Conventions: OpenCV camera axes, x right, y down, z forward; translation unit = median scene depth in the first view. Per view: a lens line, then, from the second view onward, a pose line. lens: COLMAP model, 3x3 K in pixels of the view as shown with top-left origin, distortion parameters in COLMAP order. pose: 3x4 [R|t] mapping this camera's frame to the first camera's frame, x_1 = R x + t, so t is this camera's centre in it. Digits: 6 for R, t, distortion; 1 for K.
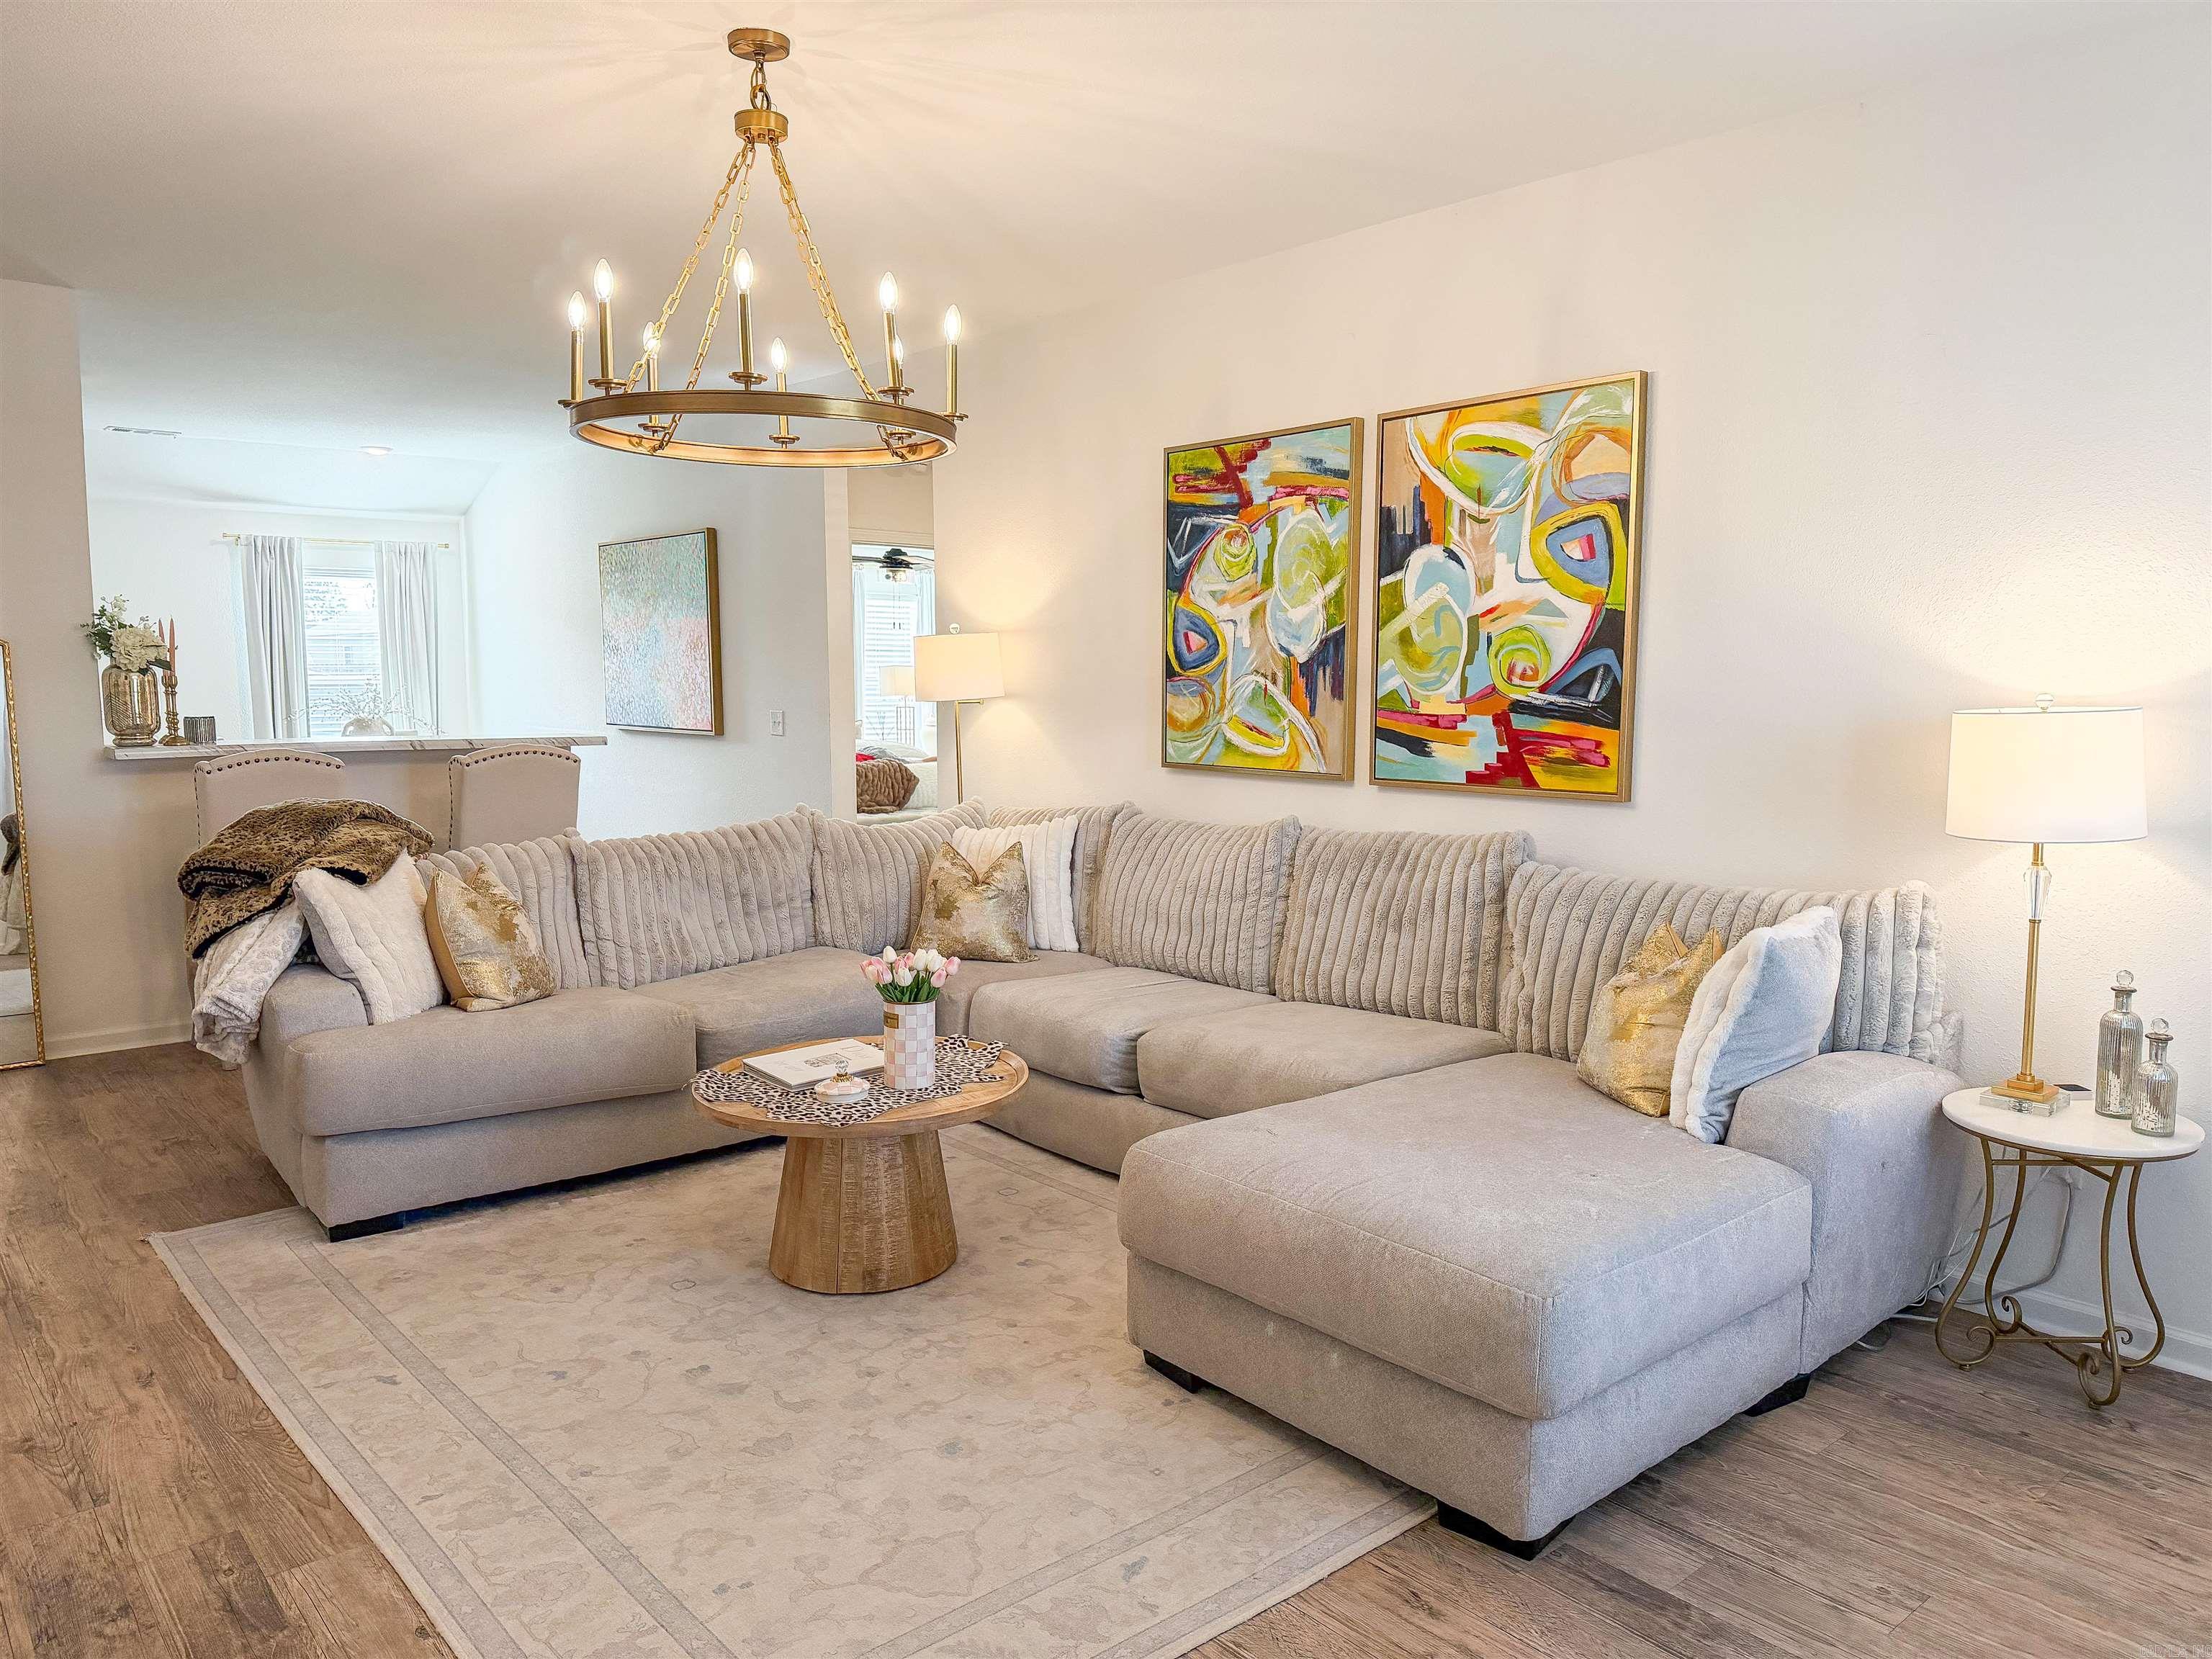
lens RADIAL K [[1578.3, 0, 1109.3], [0, 1578.3, 851.1], [0, 0, 1]] dist [0.080353, -0.086023]
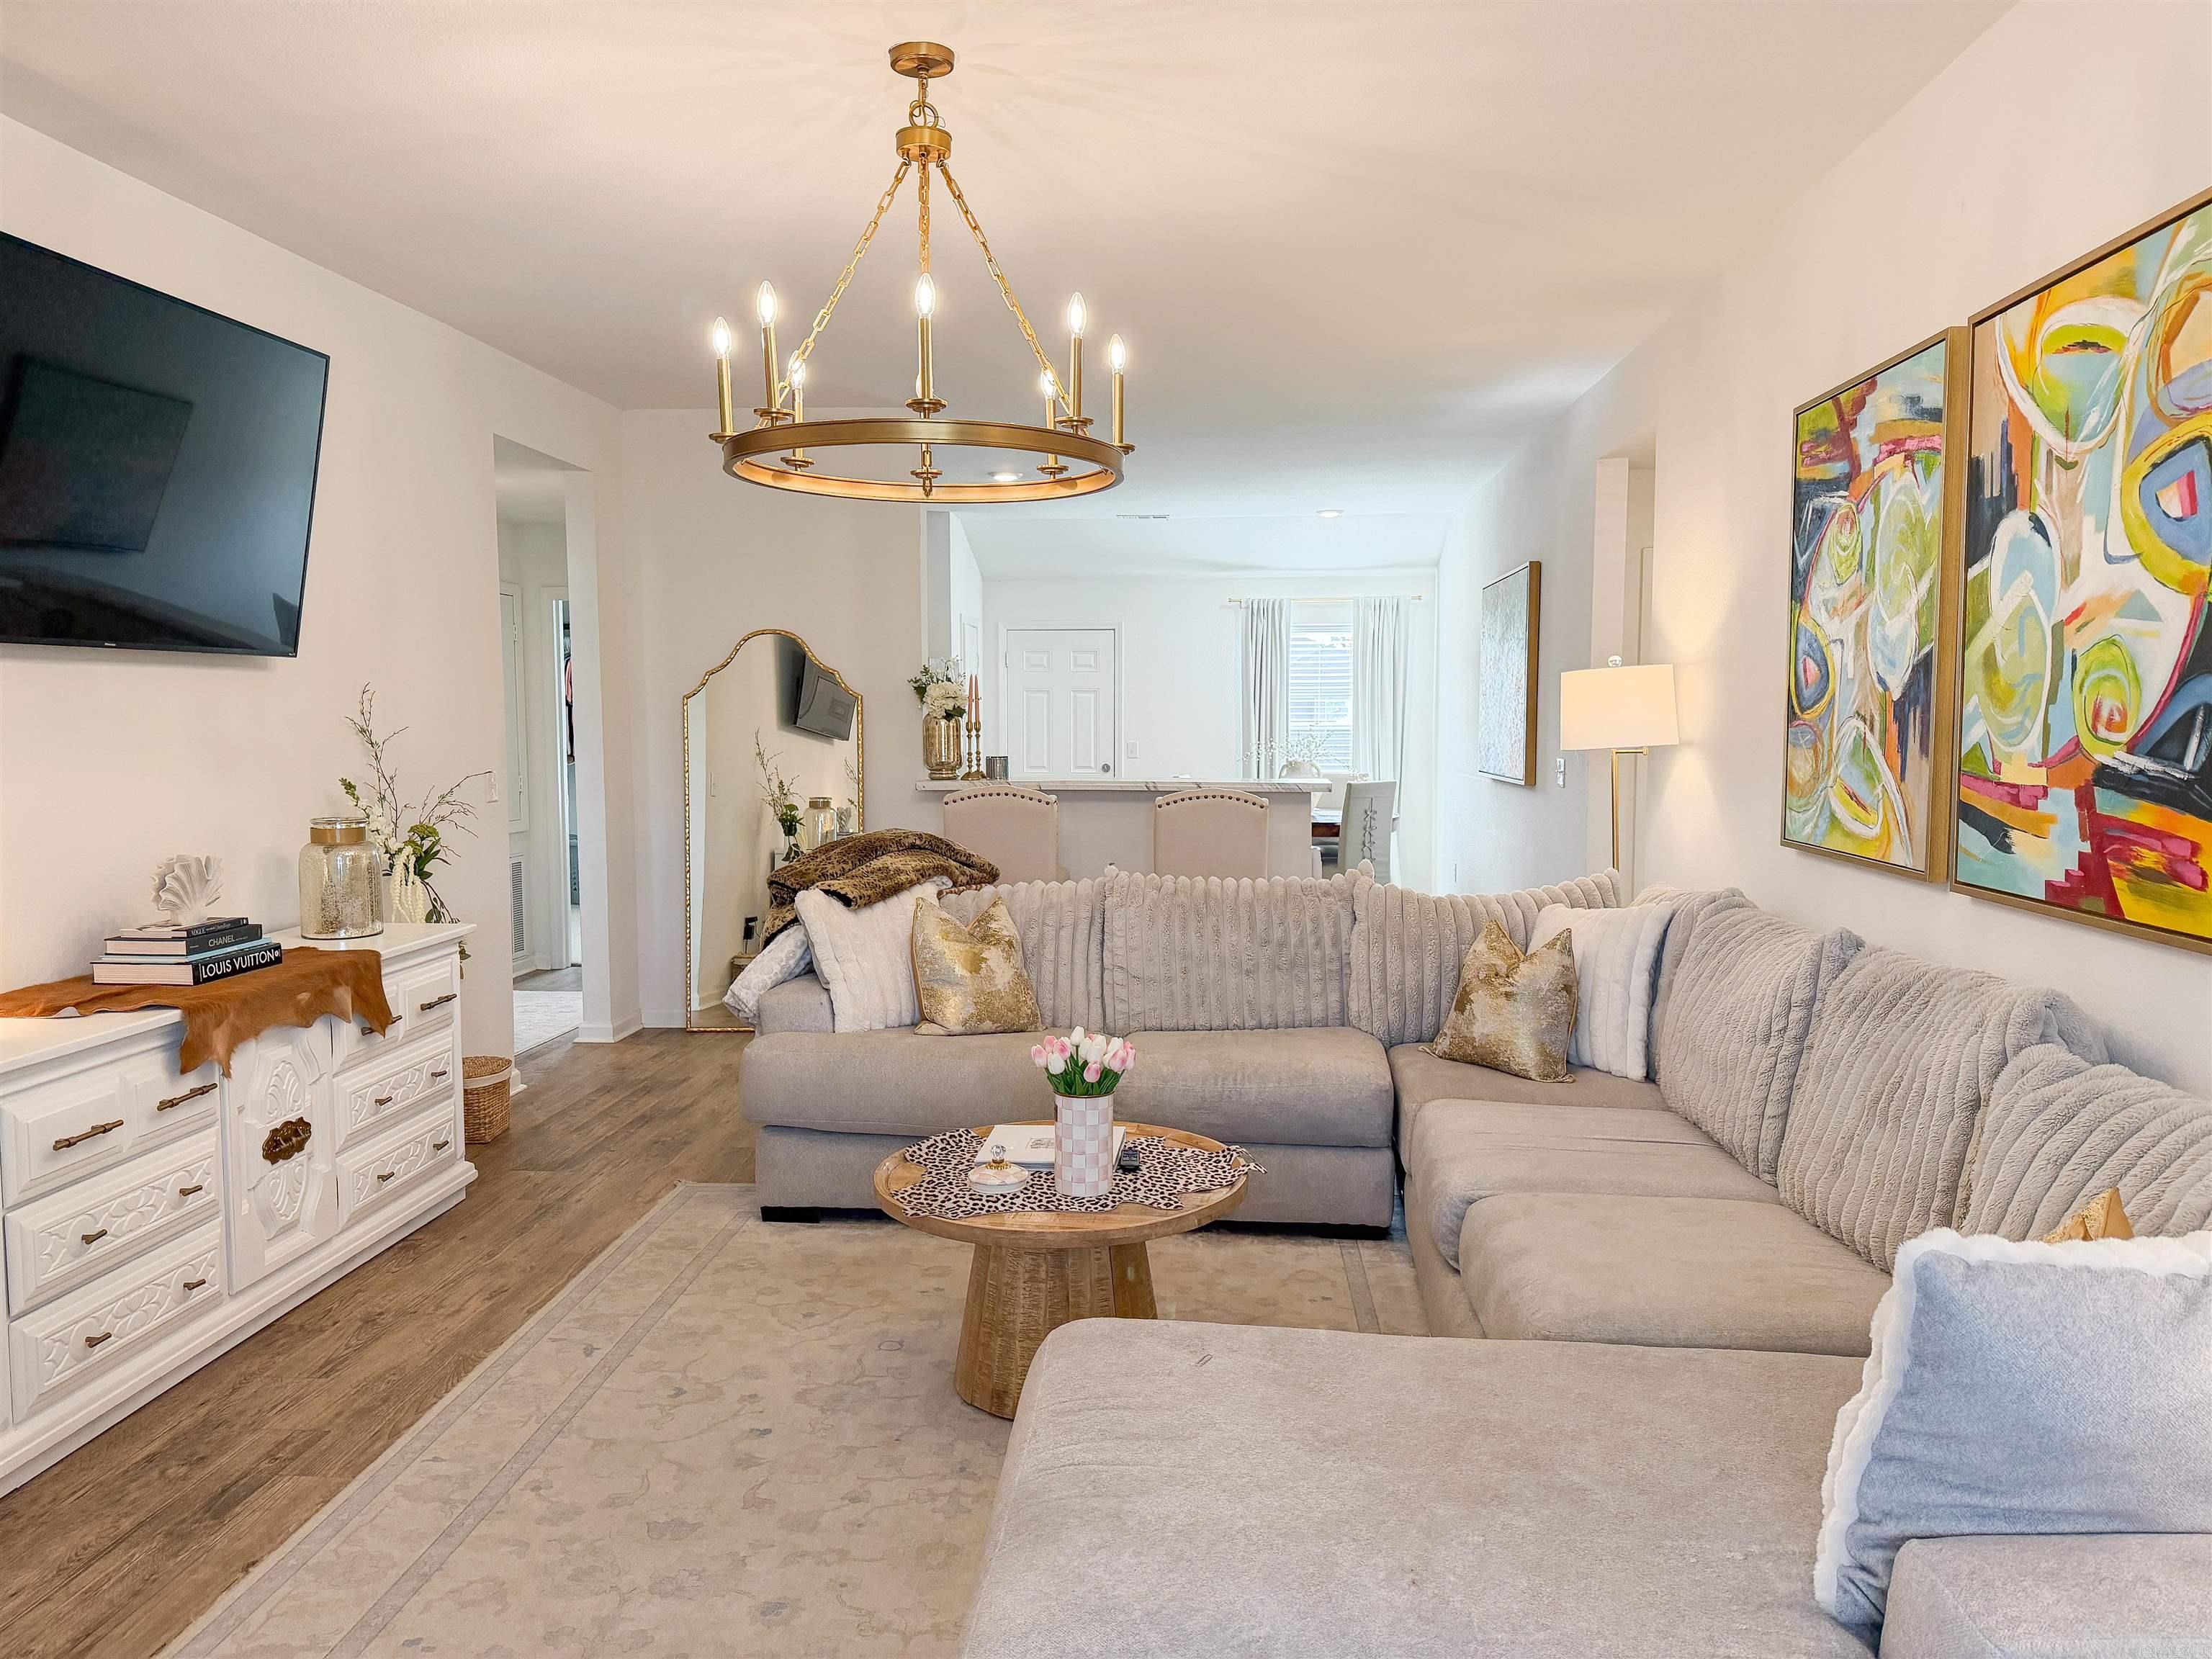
lens RADIAL K [[1591.0, 0, 1106.0], [0, 1591.0, 829.5], [0, 0, 1]] dist [0.069730, -0.089383]
pose [[0.699658, 0.051481, -0.712621, 0.403466], [-0.079298, 0.996834, -0.005842, -0.037116], [0.710064, 0.060597, 0.701525, 0.311488]]
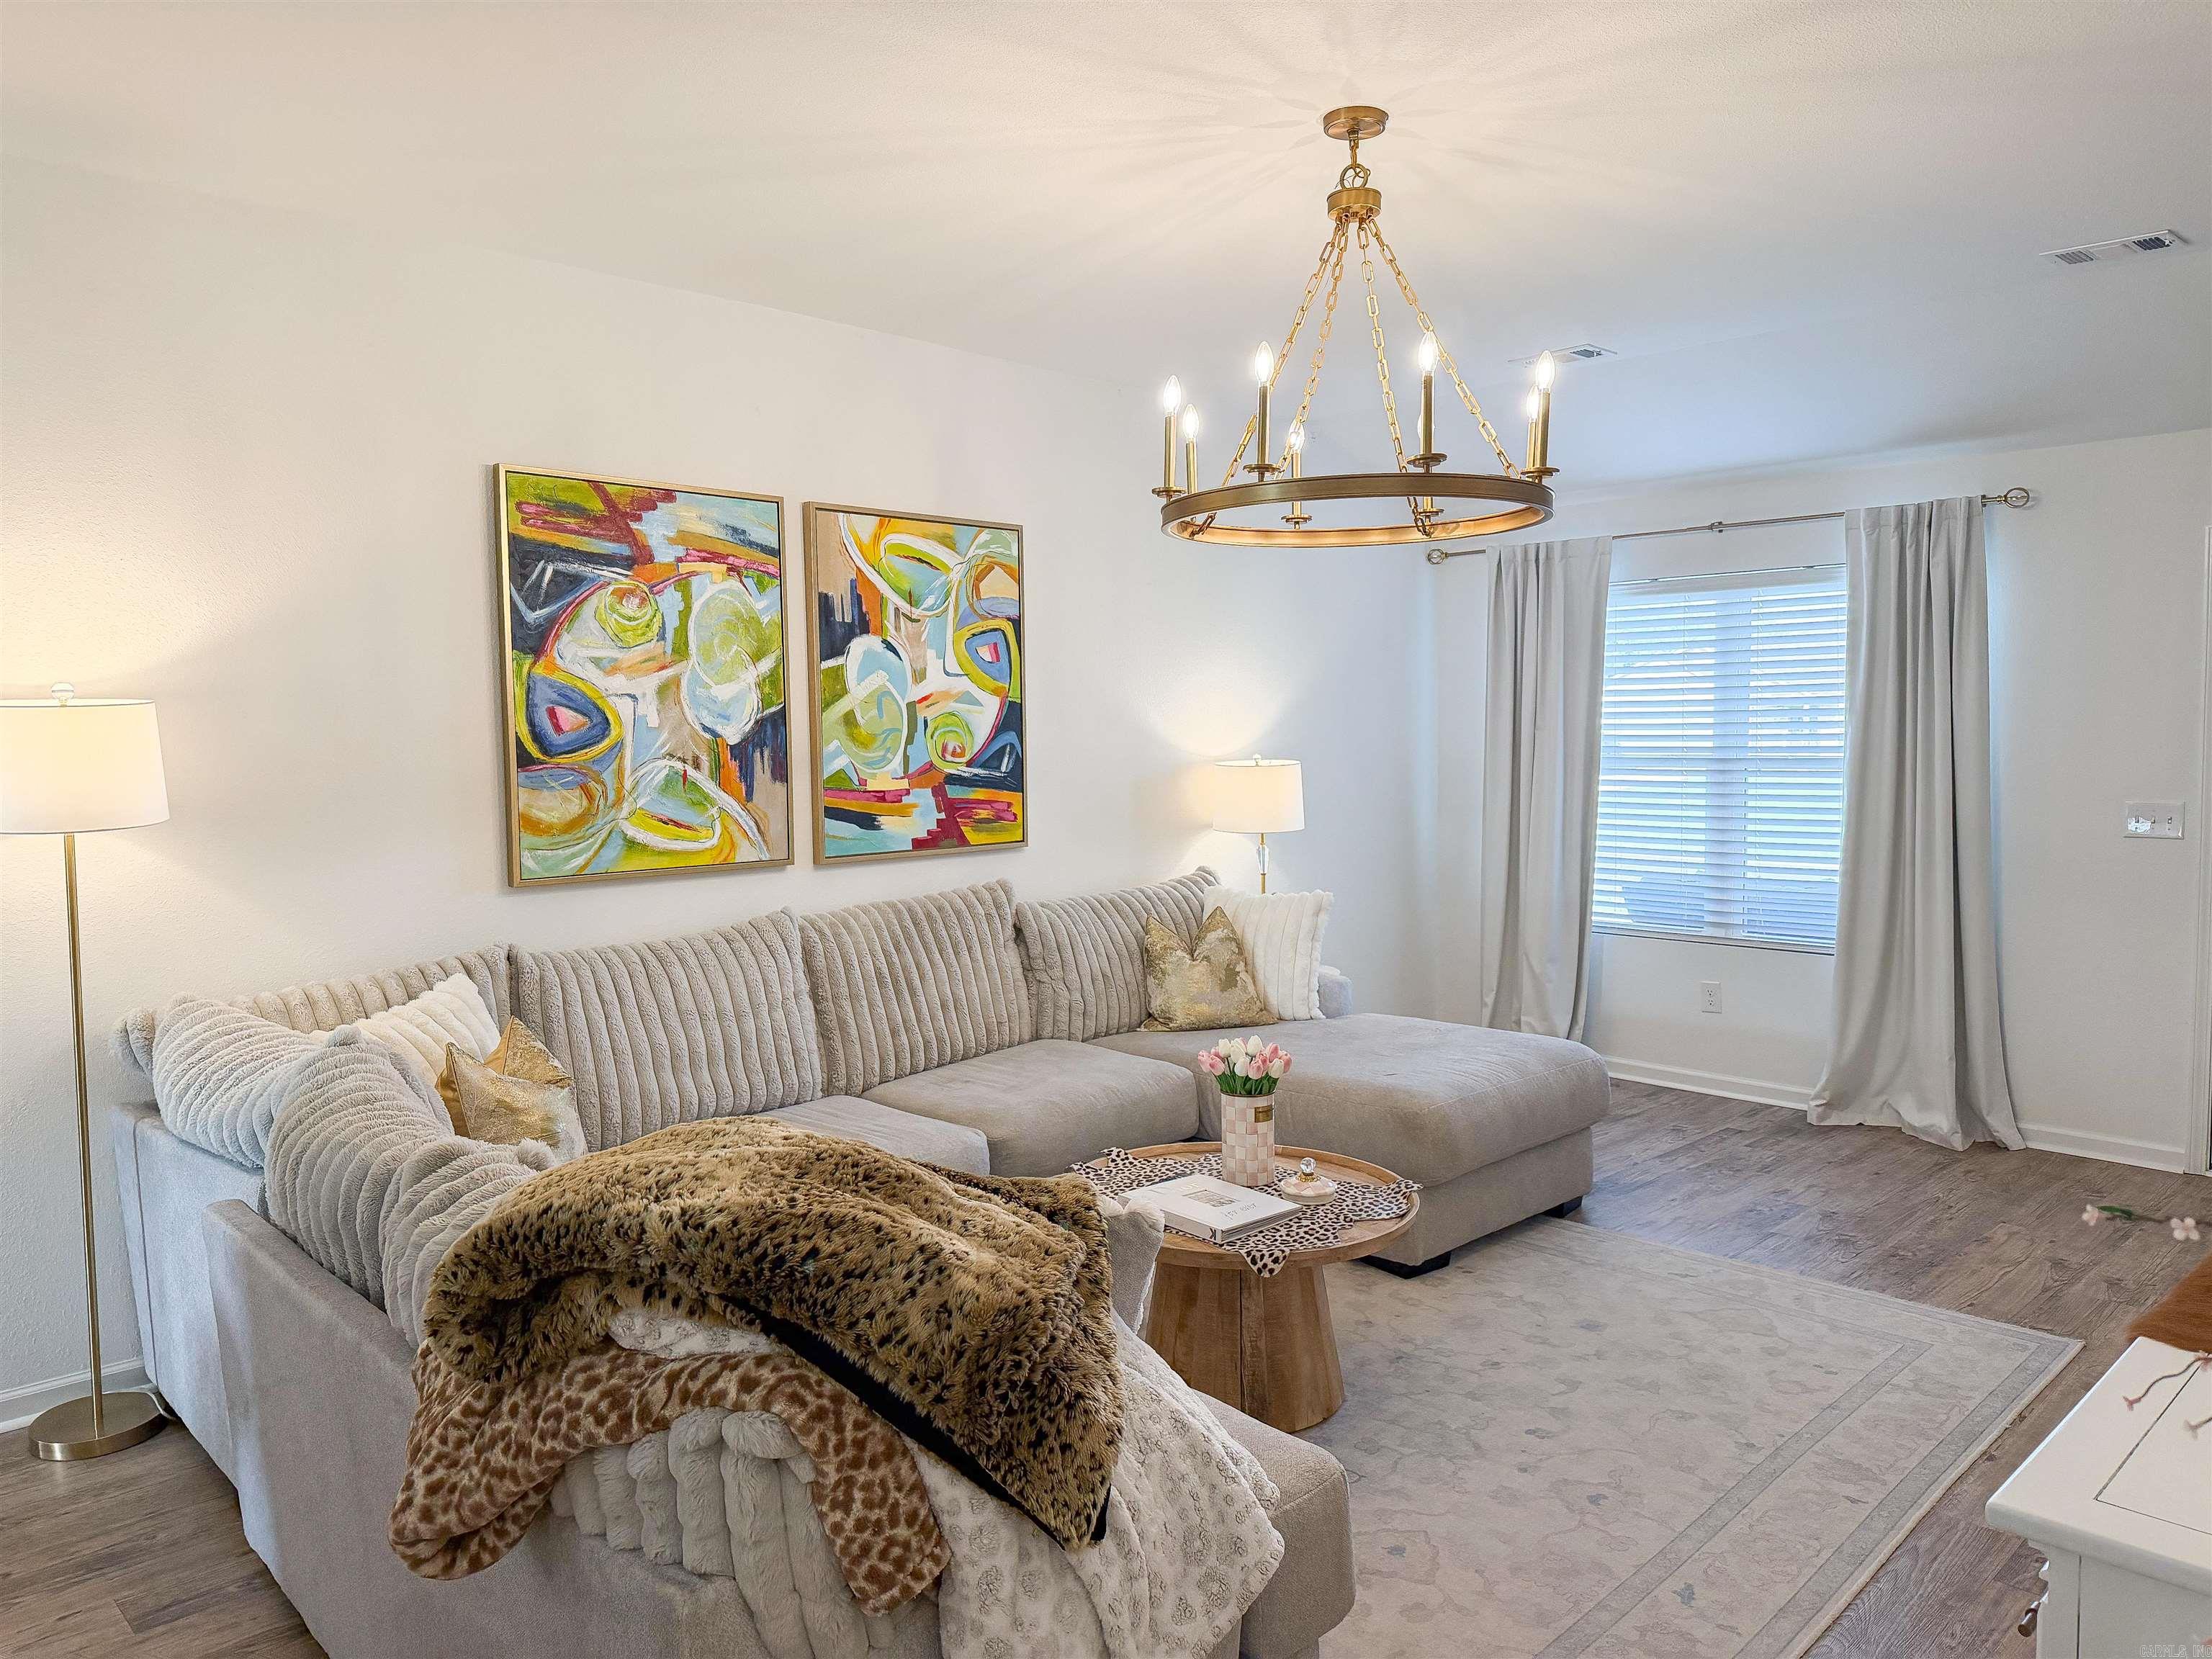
lens RADIAL K [[1493.3, 0, 1159.8], [0, 1493.3, 827.0], [0, 0, 1]] dist [0.226460, -0.347861]
pose [[-0.080264, -0.061047, 0.994903, -0.836621], [0.130607, 0.988873, 0.071213, -0.109723], [-0.988180, 0.135657, -0.071398, 0.885455]]
